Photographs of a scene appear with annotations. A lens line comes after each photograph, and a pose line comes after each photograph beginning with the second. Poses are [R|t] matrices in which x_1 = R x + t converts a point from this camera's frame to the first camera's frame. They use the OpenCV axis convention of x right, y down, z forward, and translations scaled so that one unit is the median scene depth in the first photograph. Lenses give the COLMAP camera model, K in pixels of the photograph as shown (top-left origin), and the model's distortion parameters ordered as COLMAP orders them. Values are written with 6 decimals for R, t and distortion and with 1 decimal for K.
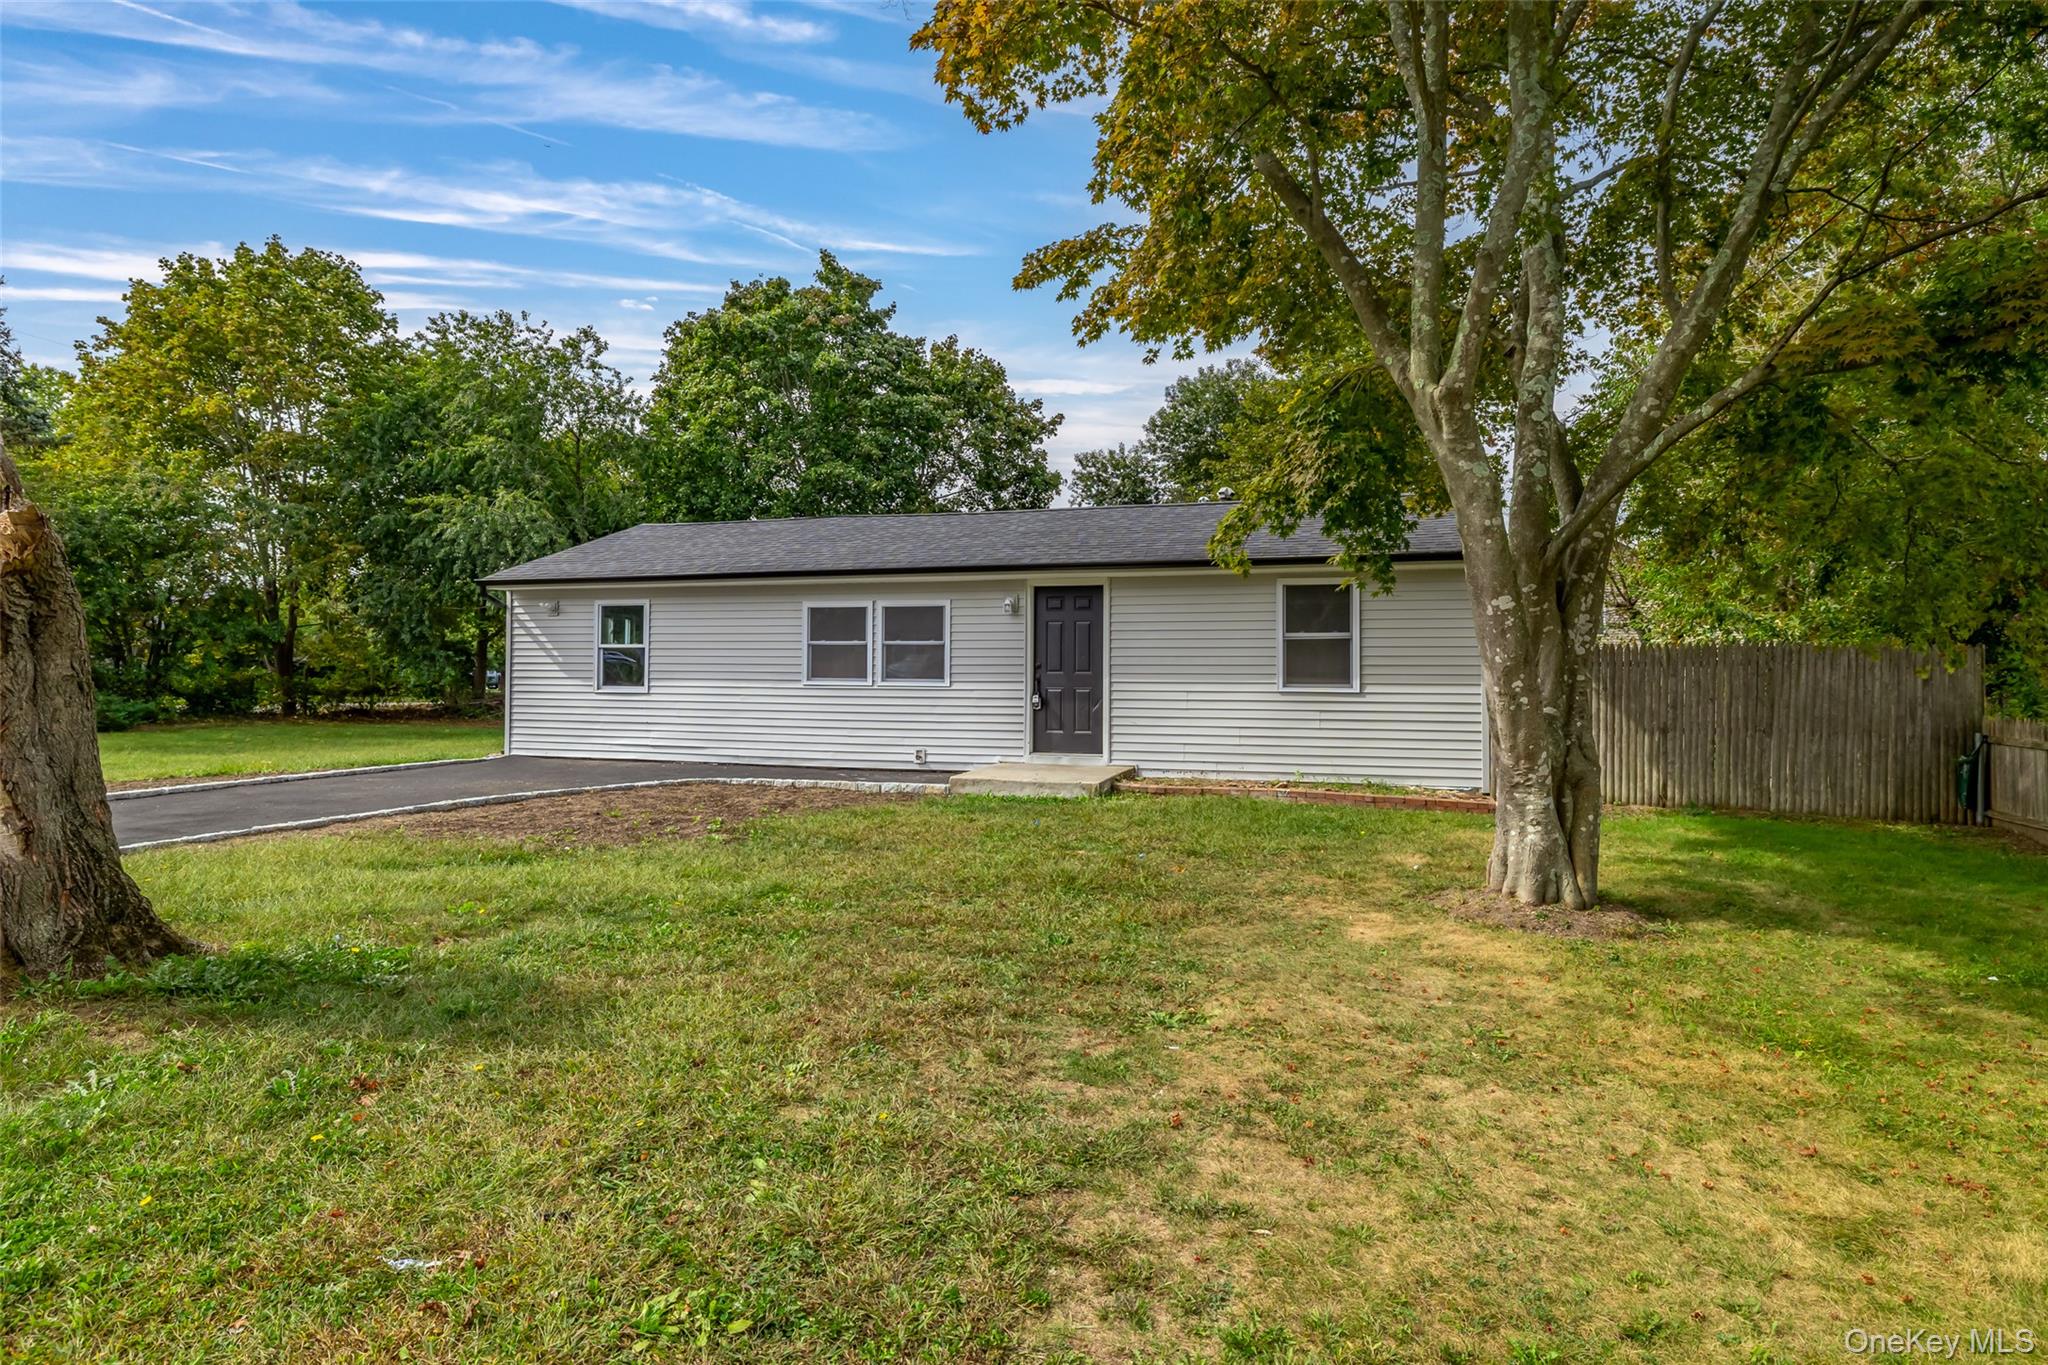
lens RADIAL K [[1128.3, 0, 1023.4], [0, 1128.3, 694.5], [0, 0, 1]] dist [-0.000233, 0.000182]
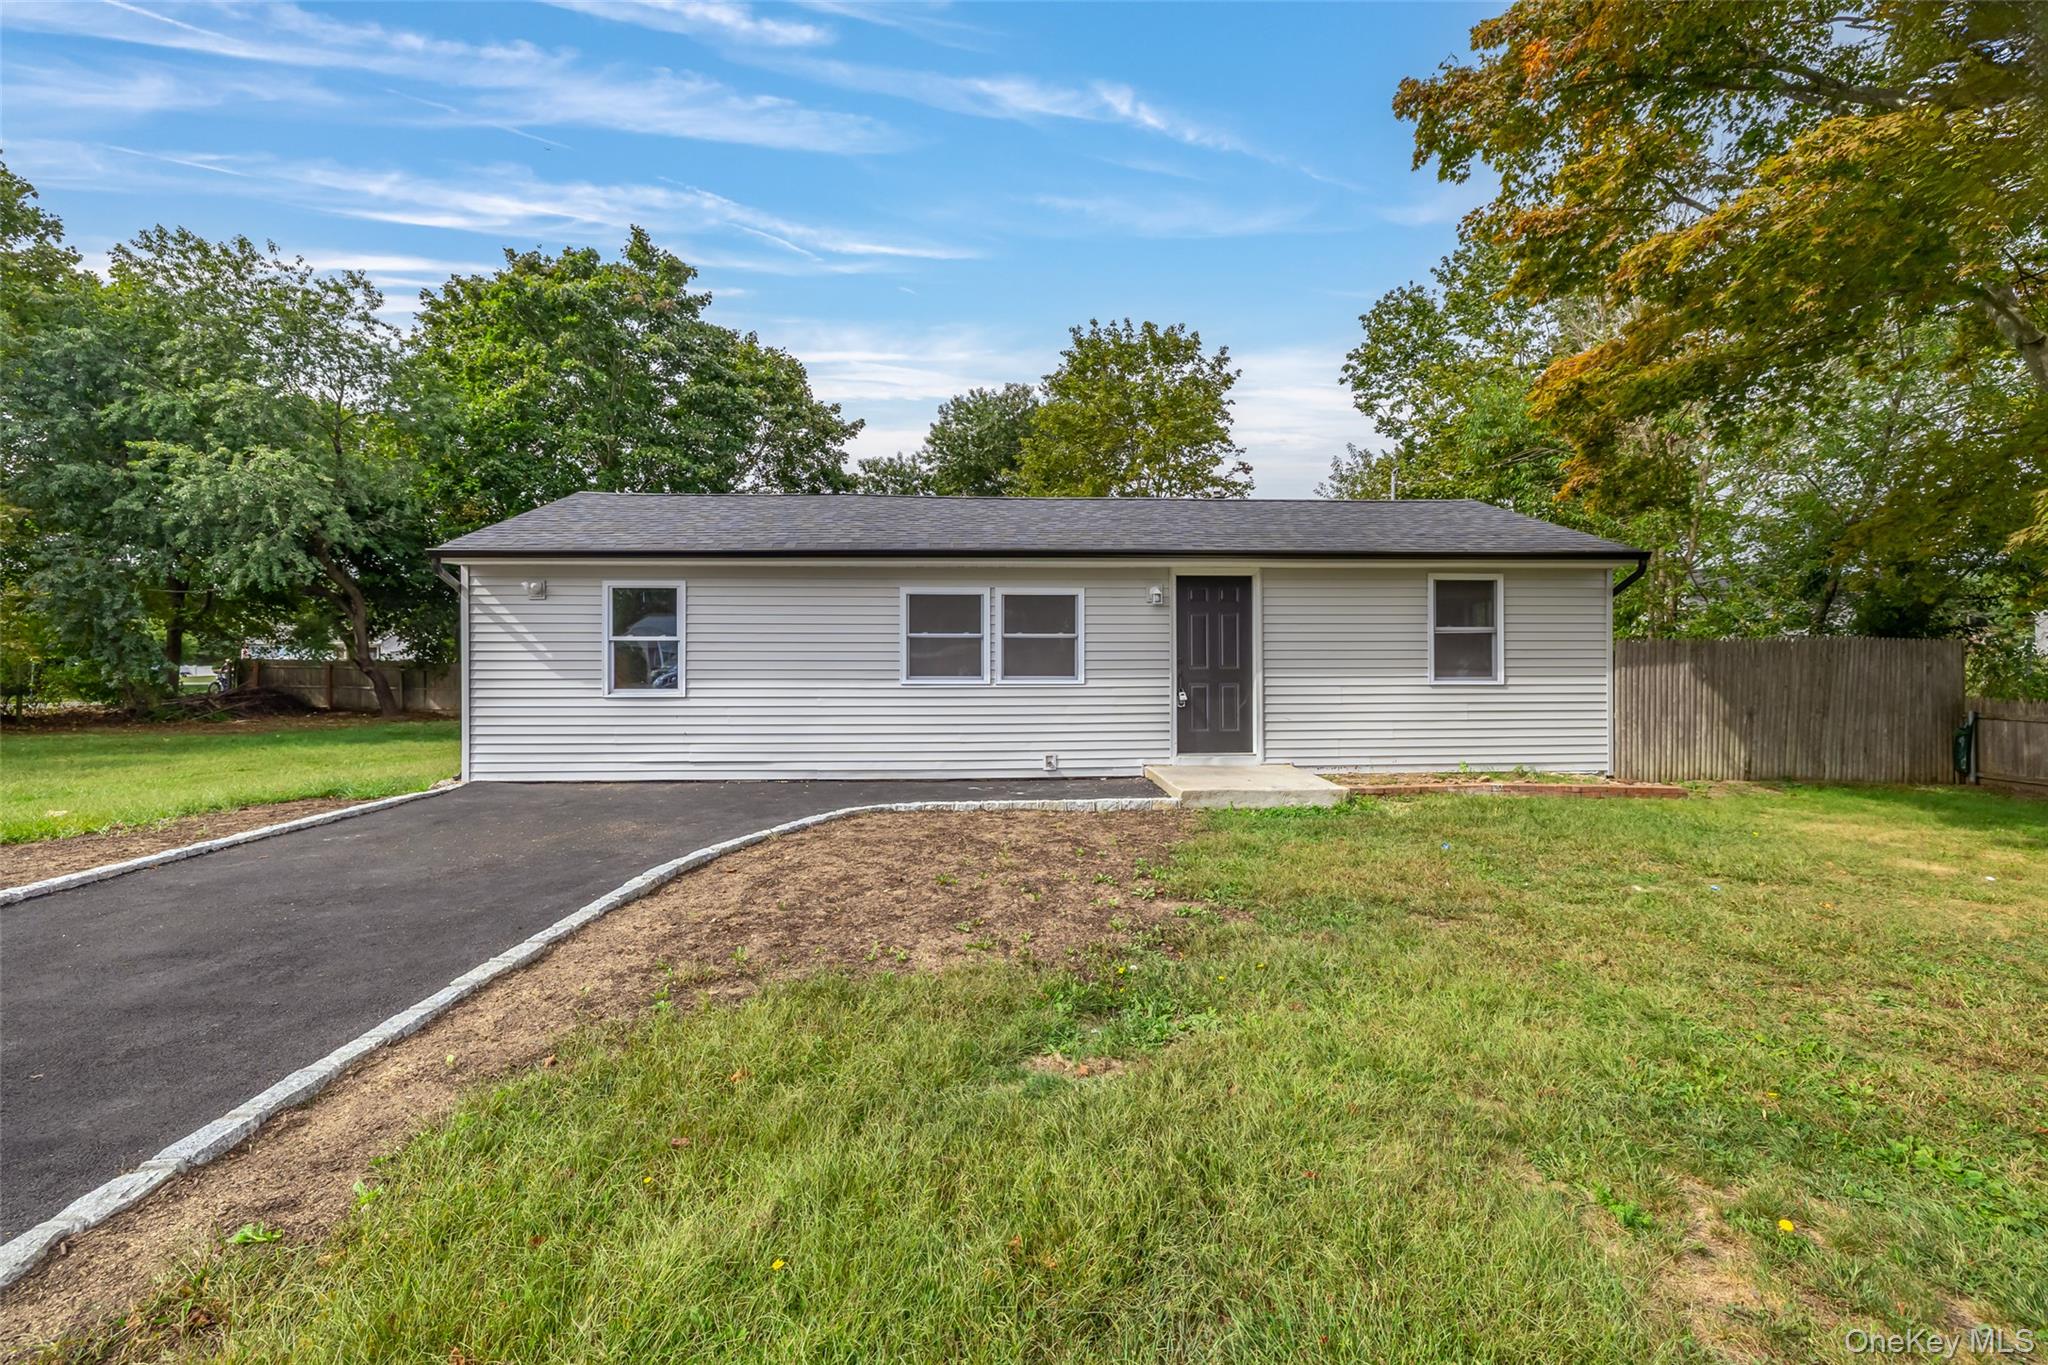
lens RADIAL K [[930.9, 0, 1024.0], [0, 930.9, 682.5], [0, 0, 1]] dist [-0.018353, 0.012106]
pose [[0.930790, -0.016367, 0.365188, -0.367811], [0.013367, 0.999853, 0.010743, -0.016373], [-0.365311, -0.005118, 0.930872, 0.308276]]
